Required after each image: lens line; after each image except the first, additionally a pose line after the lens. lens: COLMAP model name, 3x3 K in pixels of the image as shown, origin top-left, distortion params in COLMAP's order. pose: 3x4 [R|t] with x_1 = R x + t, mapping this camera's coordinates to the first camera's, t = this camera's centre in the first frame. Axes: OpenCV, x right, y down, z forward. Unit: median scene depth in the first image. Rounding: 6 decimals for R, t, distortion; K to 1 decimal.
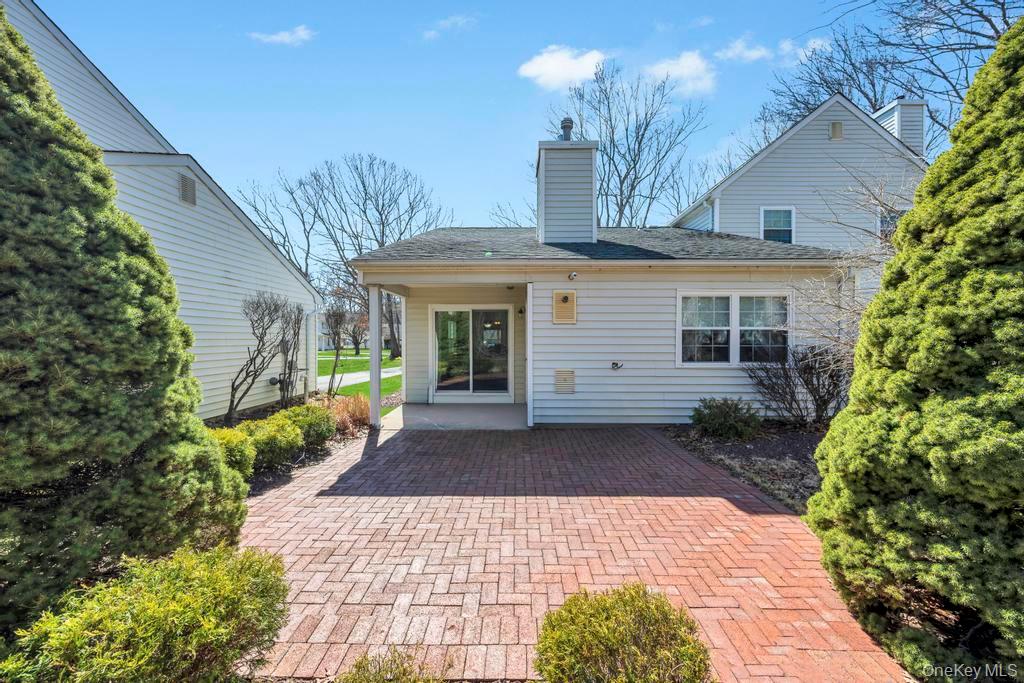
lens RADIAL K [[409.1, 0, 534.8], [0, 409.1, 344.8], [0, 0, 1]] dist [-0.000717, -0.000042]
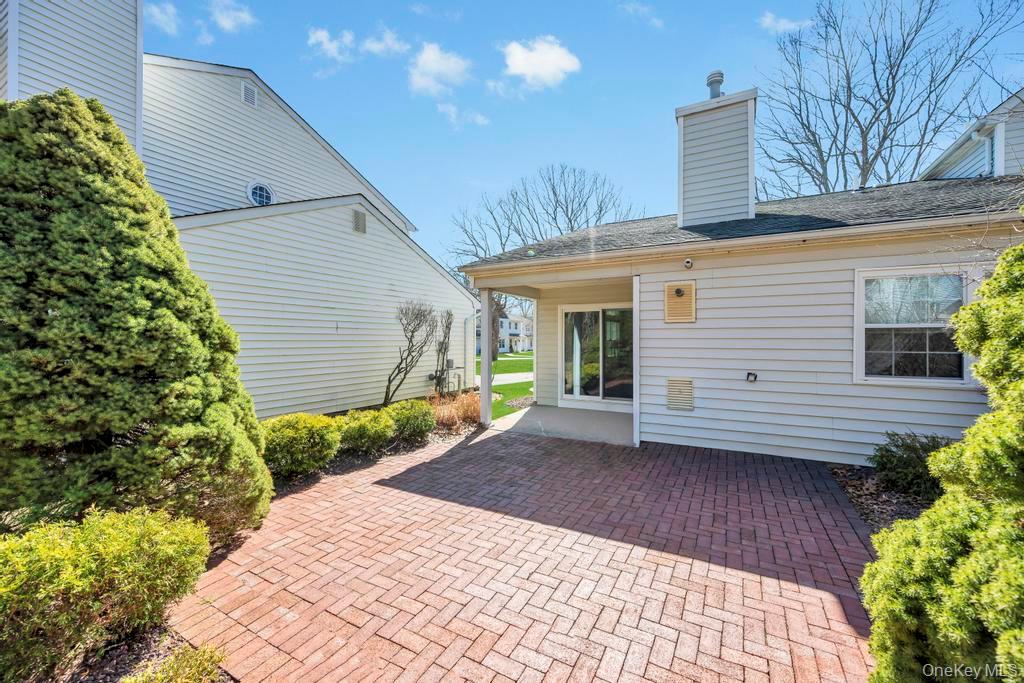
lens RADIAL K [[419.8, 0, 512.0], [0, 419.8, 341.5], [0, 0, 1]] dist [-0.001903, -0.000277]
pose [[0.872822, 0.002868, -0.488030, 0.276540], [-0.008525, 0.999920, -0.009372, -0.004527], [0.487964, 0.012340, 0.872777, 0.153507]]
